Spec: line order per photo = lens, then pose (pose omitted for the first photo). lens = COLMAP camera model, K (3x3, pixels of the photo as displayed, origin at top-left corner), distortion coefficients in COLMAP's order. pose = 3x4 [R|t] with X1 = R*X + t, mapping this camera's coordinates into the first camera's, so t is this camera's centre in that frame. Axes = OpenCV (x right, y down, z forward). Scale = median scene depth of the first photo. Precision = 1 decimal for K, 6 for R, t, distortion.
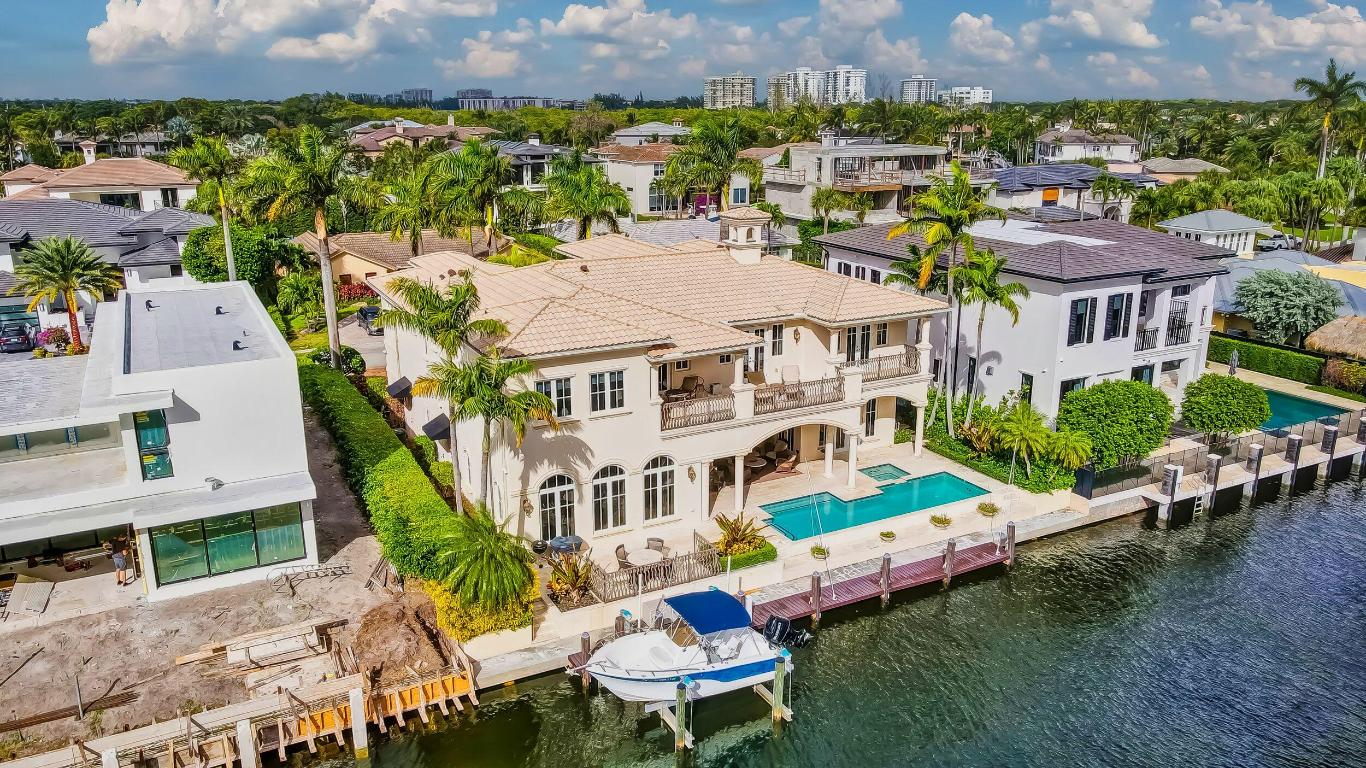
lens RADIAL K [[1006.9, 0, 683.0], [0, 1006.9, 384.0], [0, 0, 1]] dist [0.013233, 0.006450]
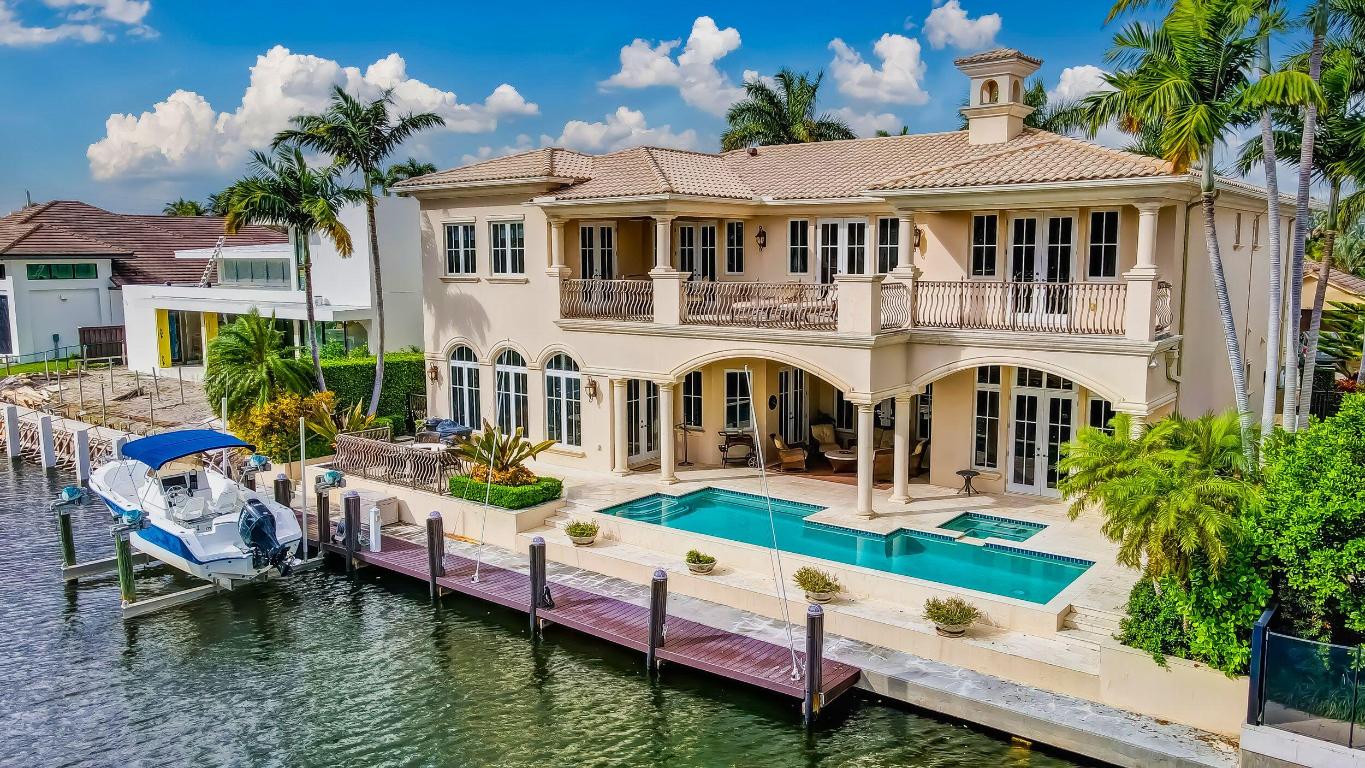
lens RADIAL K [[1006.2, 0, 682.5], [0, 1006.2, 384.0], [0, 0, 1]] dist [0.013233, 0.006450]
pose [[0.406525, 0.124780, -0.905079, 0.657408], [-0.241065, 0.970174, 0.025477, 0.053109], [0.881263, 0.207826, 0.424481, 0.766718]]
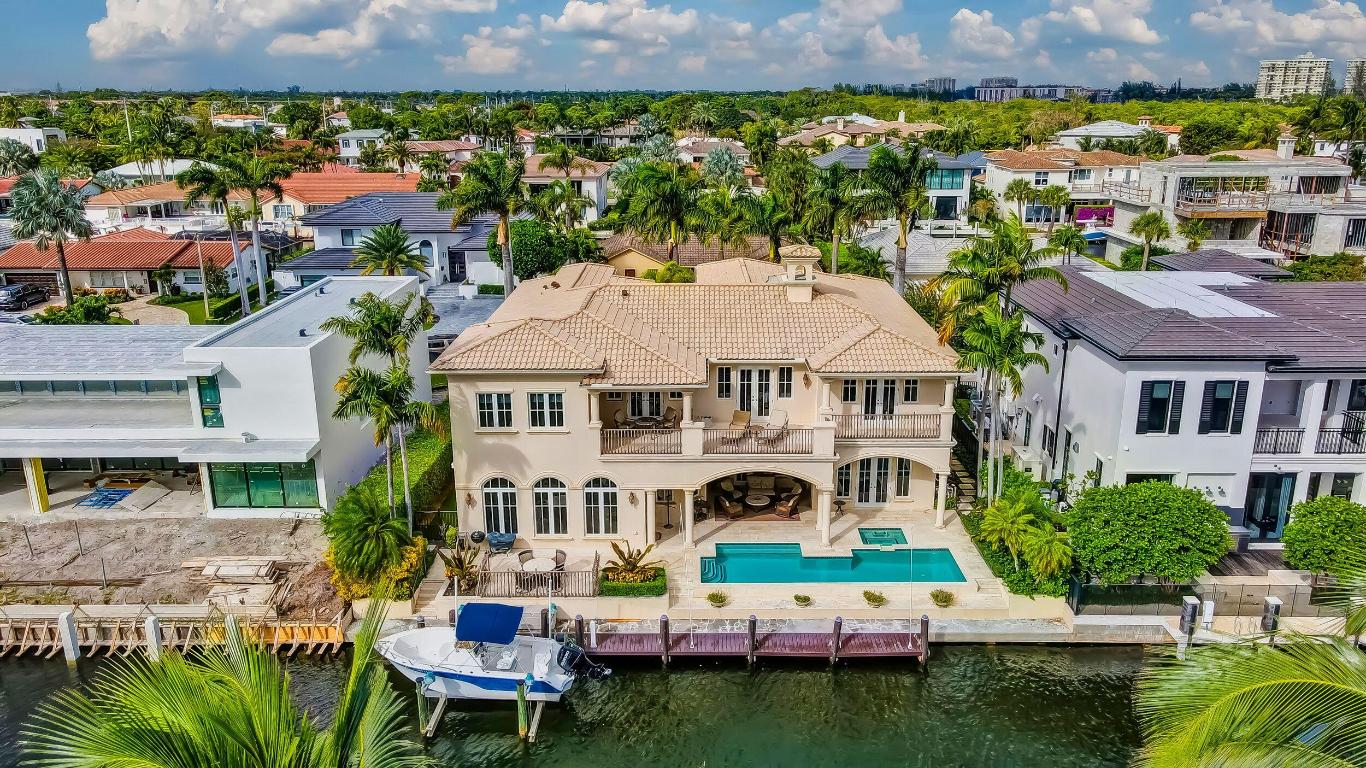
lens RADIAL K [[1006.9, 0, 683.0], [0, 1006.9, 384.0], [0, 0, 1]] dist [0.013233, 0.006450]
pose [[0.878707, 0.131404, -0.458920, 0.524829], [-0.126228, 0.991108, 0.042093, -0.081232], [0.460371, 0.020941, 0.887480, 0.089458]]
